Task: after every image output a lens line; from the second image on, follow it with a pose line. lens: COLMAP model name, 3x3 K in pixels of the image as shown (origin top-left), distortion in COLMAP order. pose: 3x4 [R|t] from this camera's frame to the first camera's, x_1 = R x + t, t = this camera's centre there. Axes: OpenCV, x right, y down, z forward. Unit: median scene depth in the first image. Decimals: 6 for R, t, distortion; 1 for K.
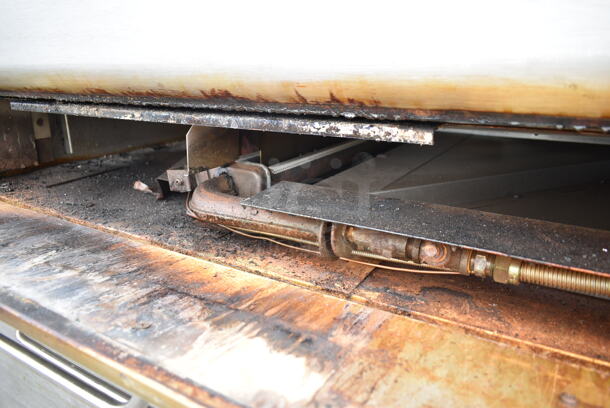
lens RADIAL K [[470.7, 0, 305.0], [0, 470.7, 204.0], [0, 0, 1]] dist [-0.022056, 0.003029]
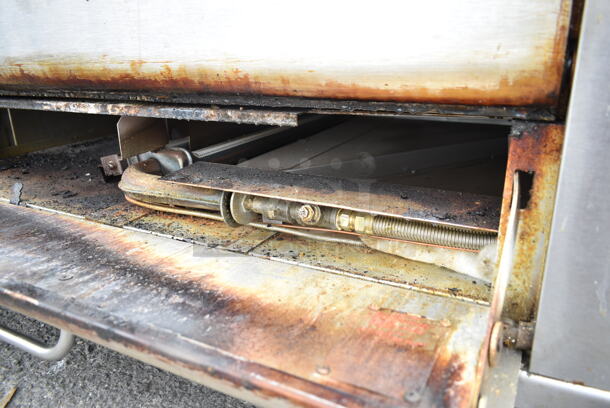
lens RADIAL K [[470.7, 0, 305.0], [0, 470.7, 204.0], [0, 0, 1]] dist [-0.022056, 0.003029]
pose [[0.997106, -0.031903, 0.069011, 0.112997], [0.030584, 0.999330, 0.020085, 0.035266], [-0.069605, -0.017916, 0.997414, -0.156053]]
